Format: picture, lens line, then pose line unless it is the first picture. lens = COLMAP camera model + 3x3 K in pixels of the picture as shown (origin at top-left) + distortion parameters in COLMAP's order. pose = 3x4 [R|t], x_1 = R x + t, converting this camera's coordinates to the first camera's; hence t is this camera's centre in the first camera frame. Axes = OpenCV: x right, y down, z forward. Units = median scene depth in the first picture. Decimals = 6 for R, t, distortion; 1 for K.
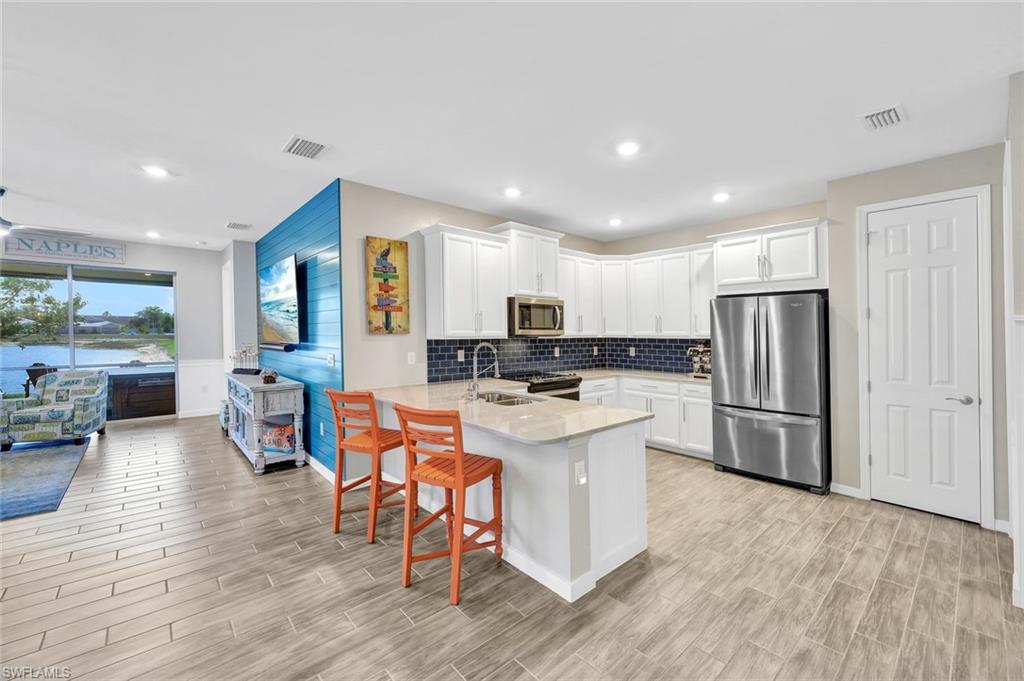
lens RADIAL K [[419.2, 0, 509.7], [0, 419.2, 326.4], [0, 0, 1]] dist [-0.000787, 0.000384]
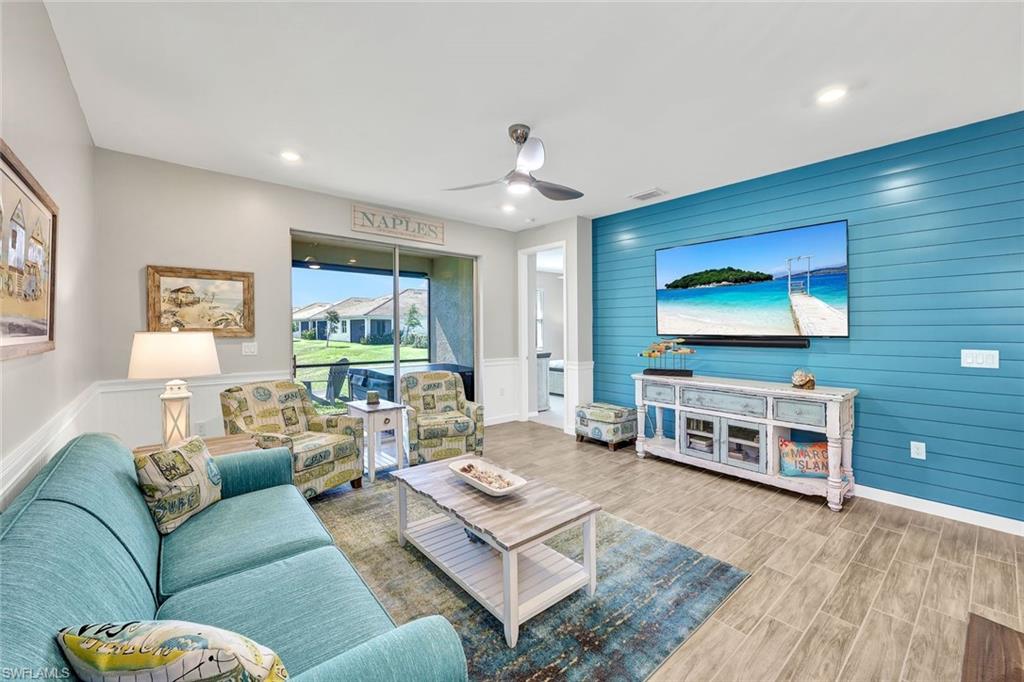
lens RADIAL K [[419.2, 0, 506.6], [0, 419.2, 325.4], [0, 0, 1]] dist [-0.000787, 0.000384]
pose [[0.999927, -0.001367, -0.012024, -1.161013], [0.001472, 0.999961, 0.008765, 0.008475], [0.012012, -0.008782, 0.999889, 0.226867]]
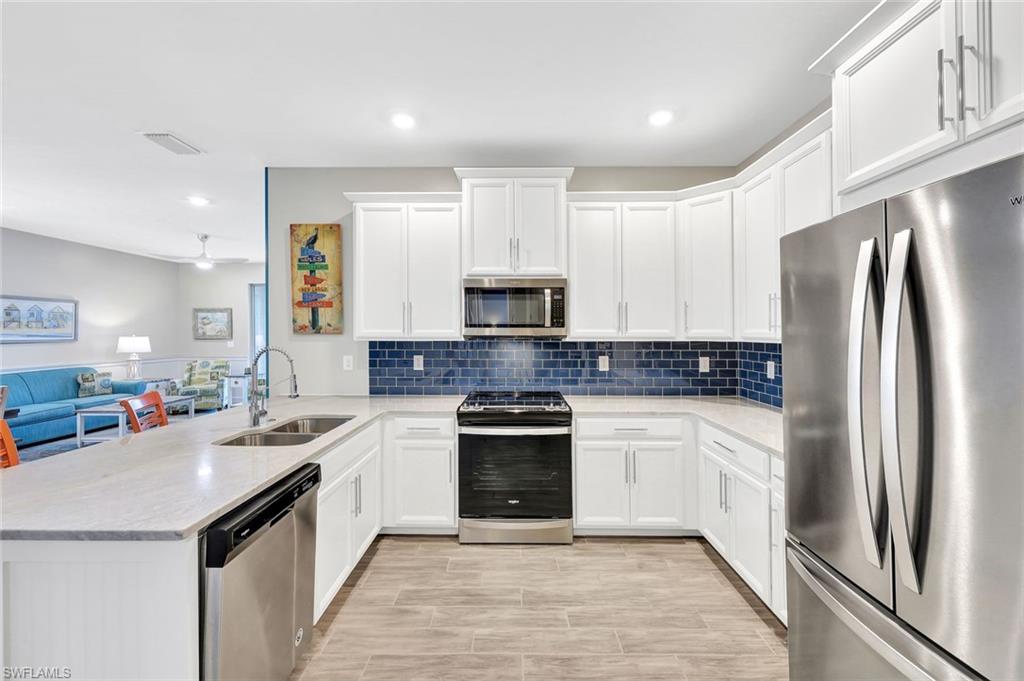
lens RADIAL K [[419.2, 0, 509.4], [0, 419.2, 324.8], [0, 0, 1]] dist [-0.000787, 0.000384]
pose [[0.747935, -0.015387, -0.663593, 0.522398], [0.009974, 0.999879, -0.011943, 0.012475], [0.663697, 0.002314, 0.747998, 0.557438]]
